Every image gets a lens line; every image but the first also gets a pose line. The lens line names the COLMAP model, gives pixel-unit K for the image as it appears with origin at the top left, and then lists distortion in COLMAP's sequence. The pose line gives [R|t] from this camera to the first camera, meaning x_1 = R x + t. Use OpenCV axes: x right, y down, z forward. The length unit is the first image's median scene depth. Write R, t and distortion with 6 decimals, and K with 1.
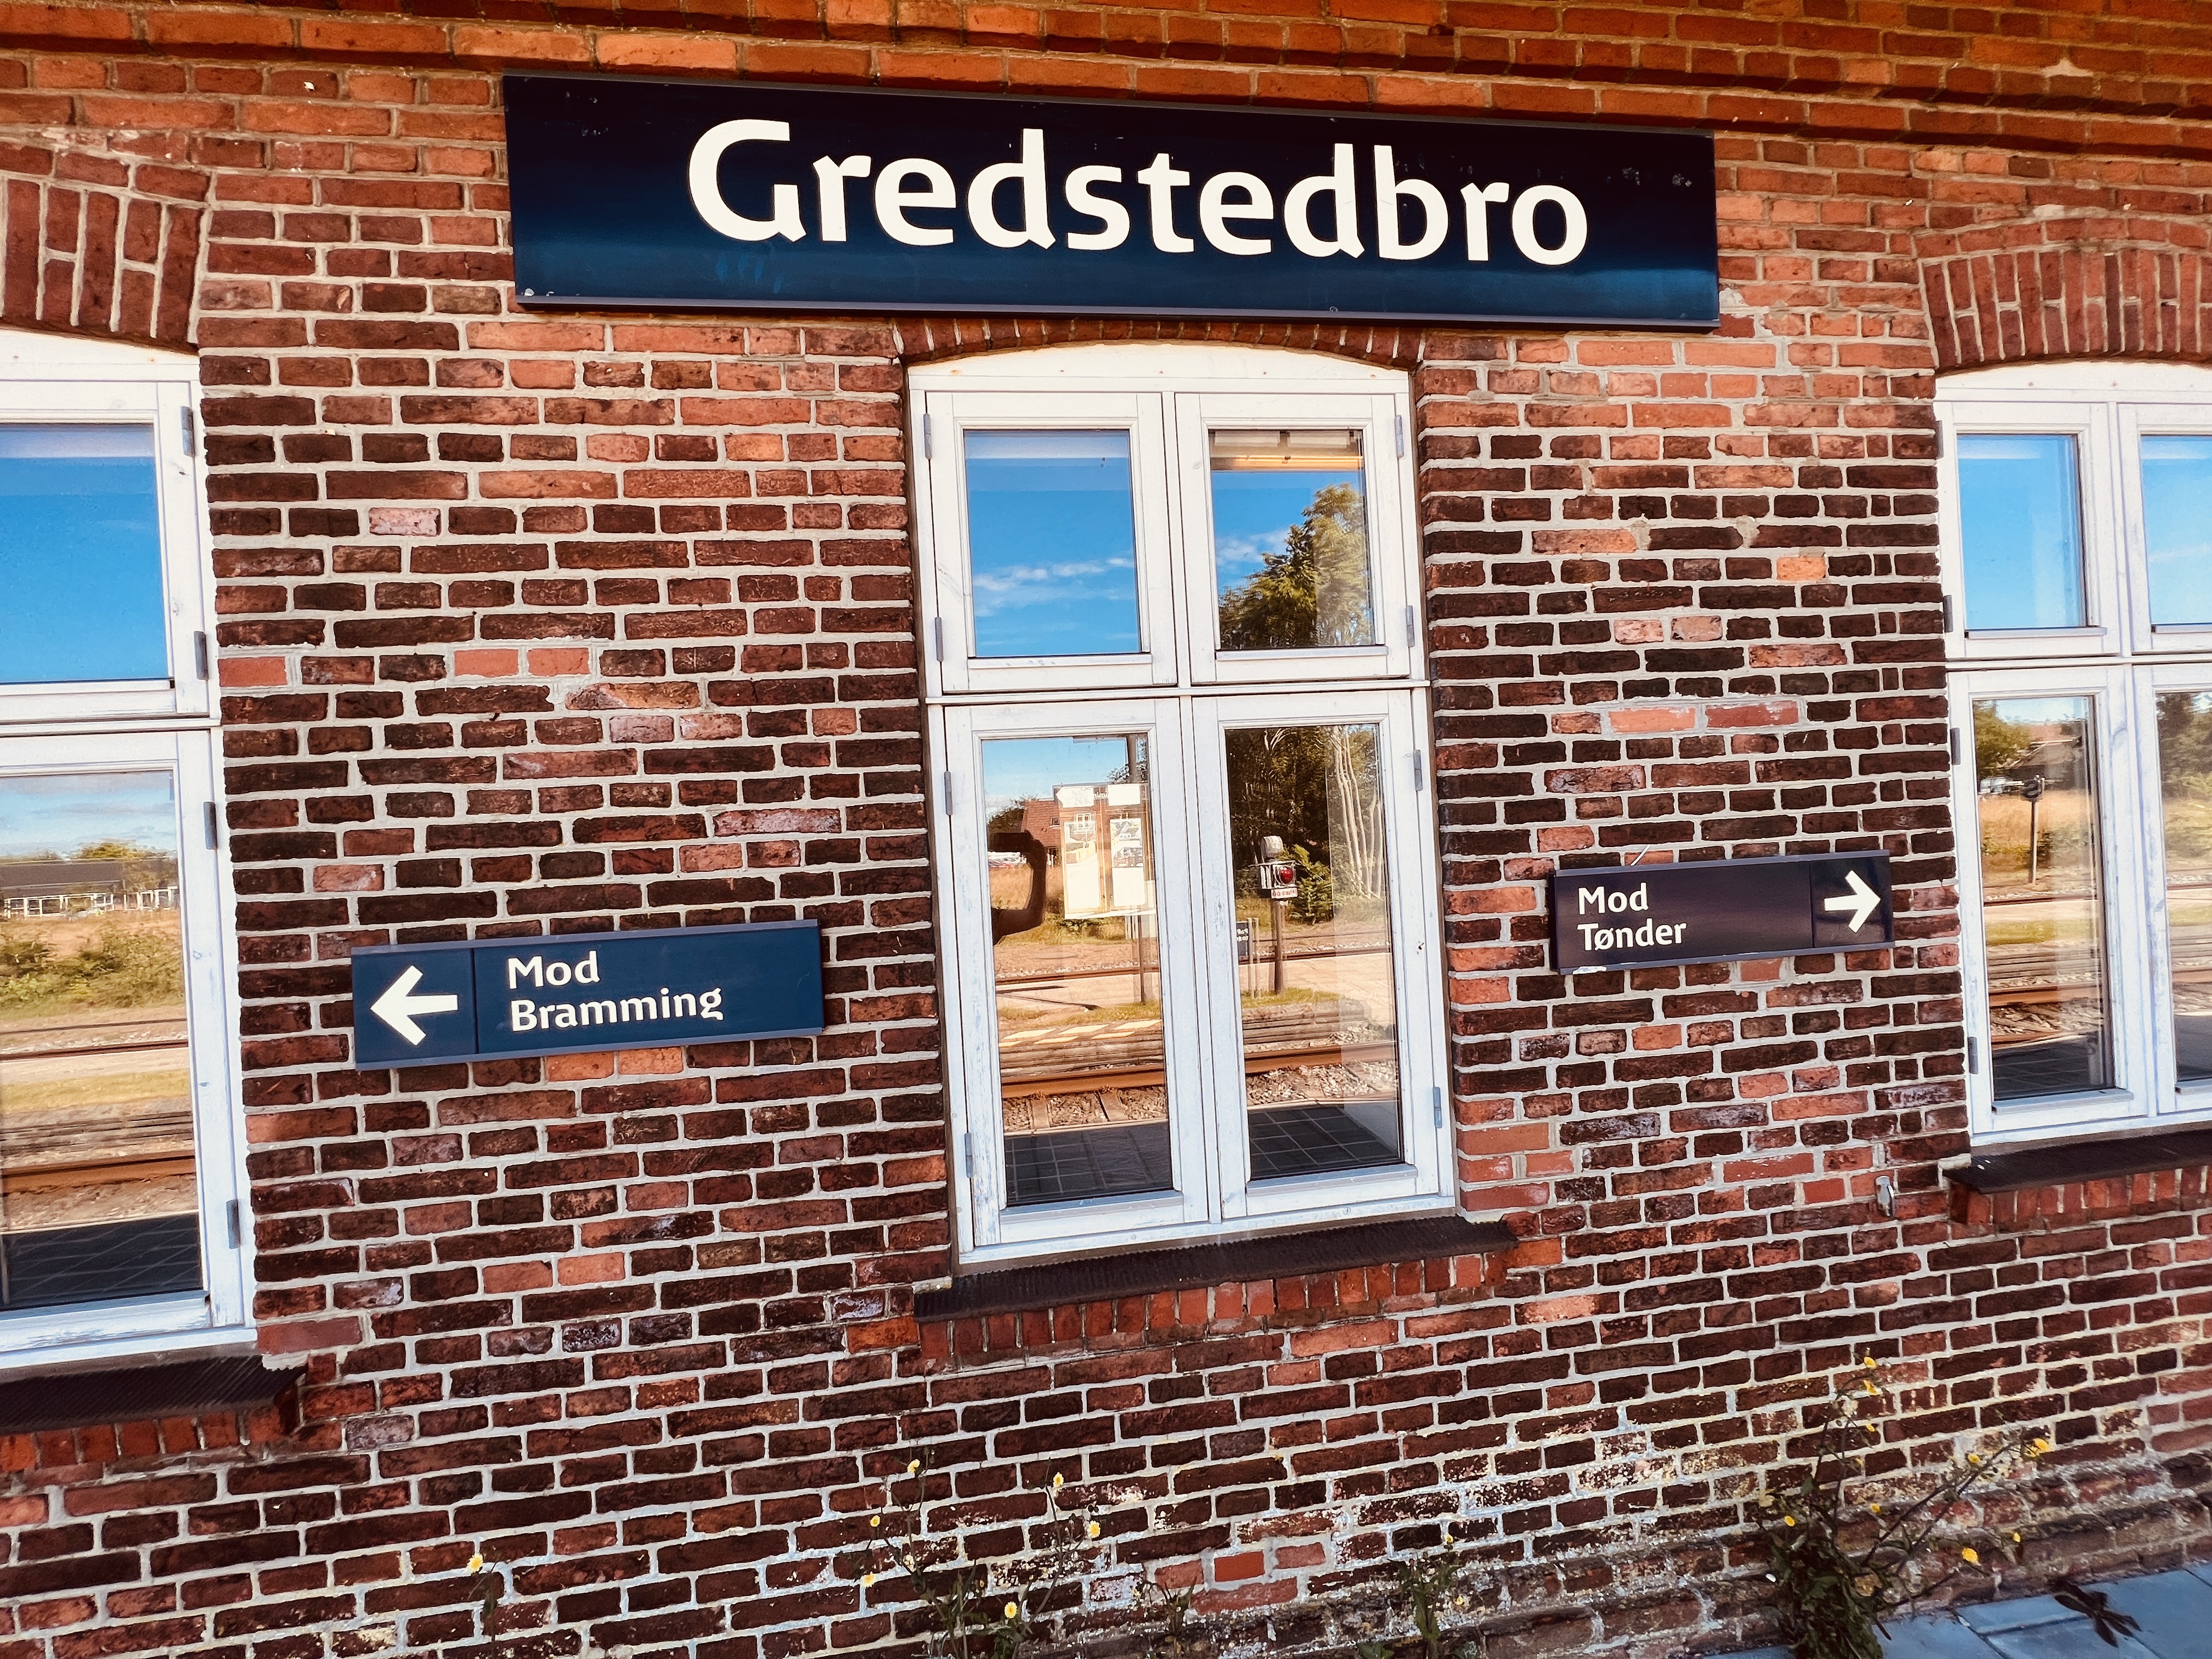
lens RADIAL K [[890.1, 0, 1105.9], [0, 890.1, 840.7], [0, 0, 1]] dist [-0.001910, 0.000176]
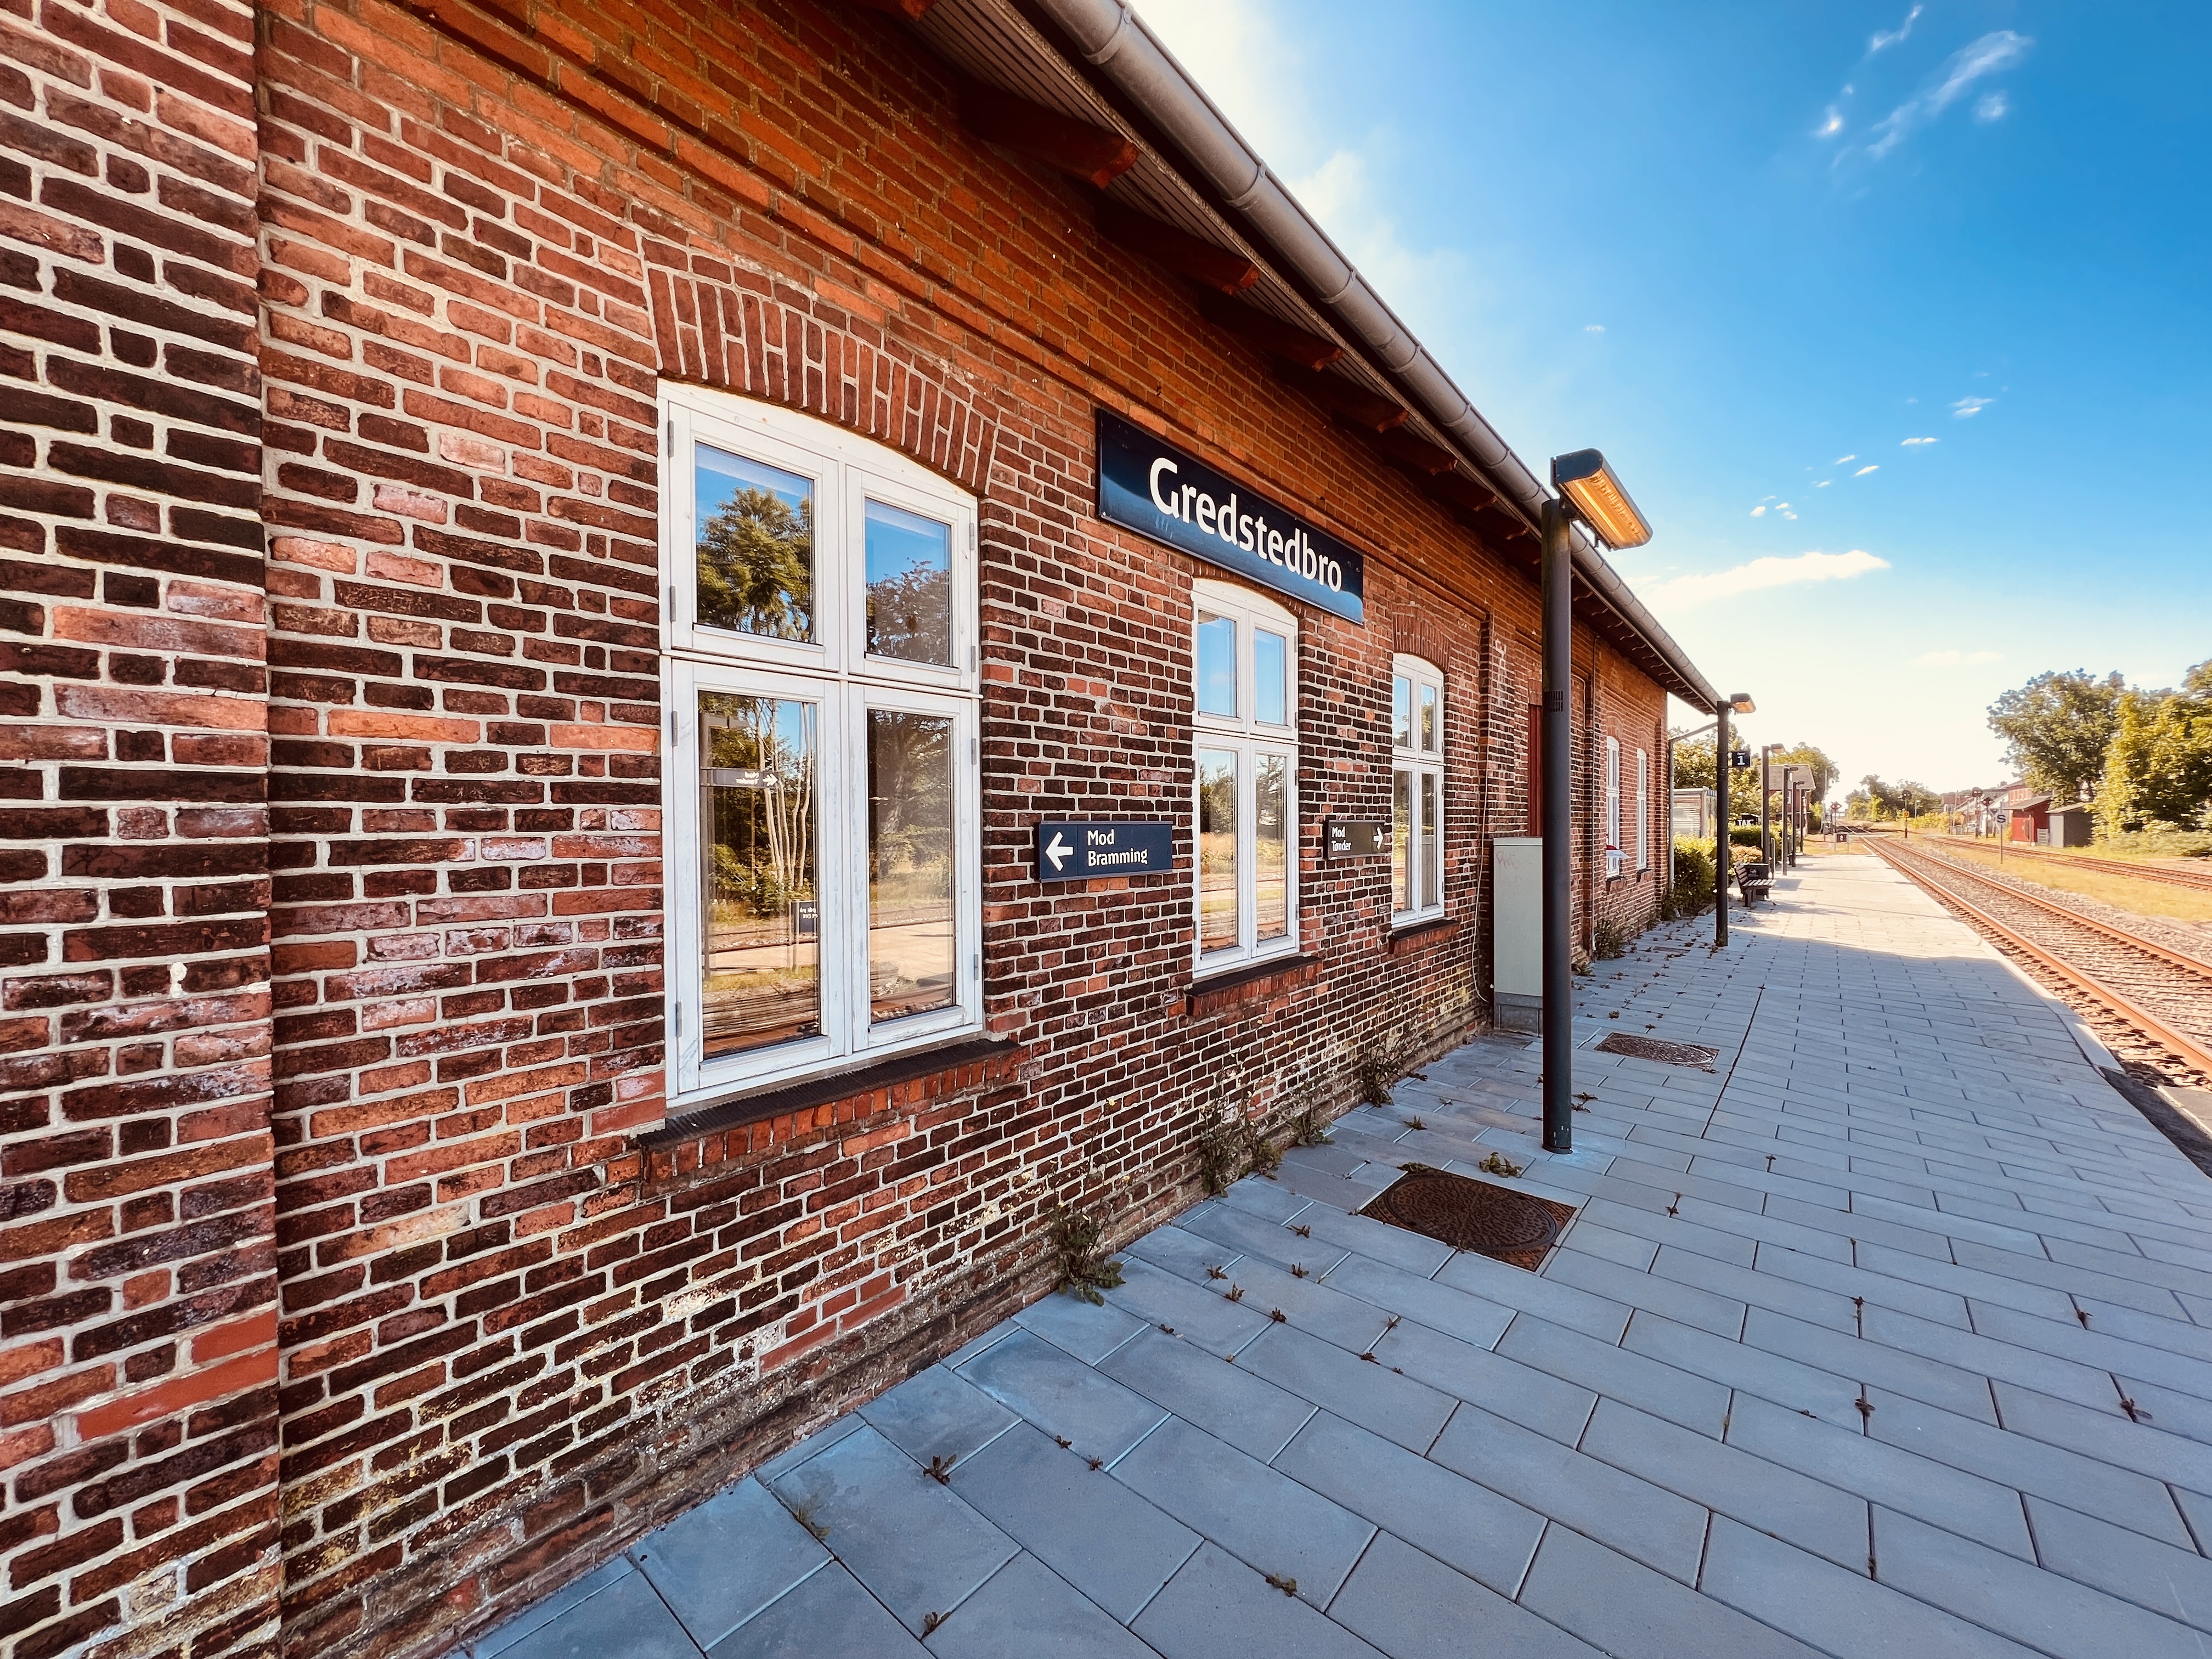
lens RADIAL K [[890.1, 0, 1081.7], [0, 890.1, 863.5], [0, 0, 1]] dist [-0.001910, 0.000176]
pose [[0.736990, 0.019177, 0.675631, -2.022803], [-0.020562, 0.999771, -0.005948, 0.215547], [-0.675590, -0.009509, 0.737216, -0.502856]]
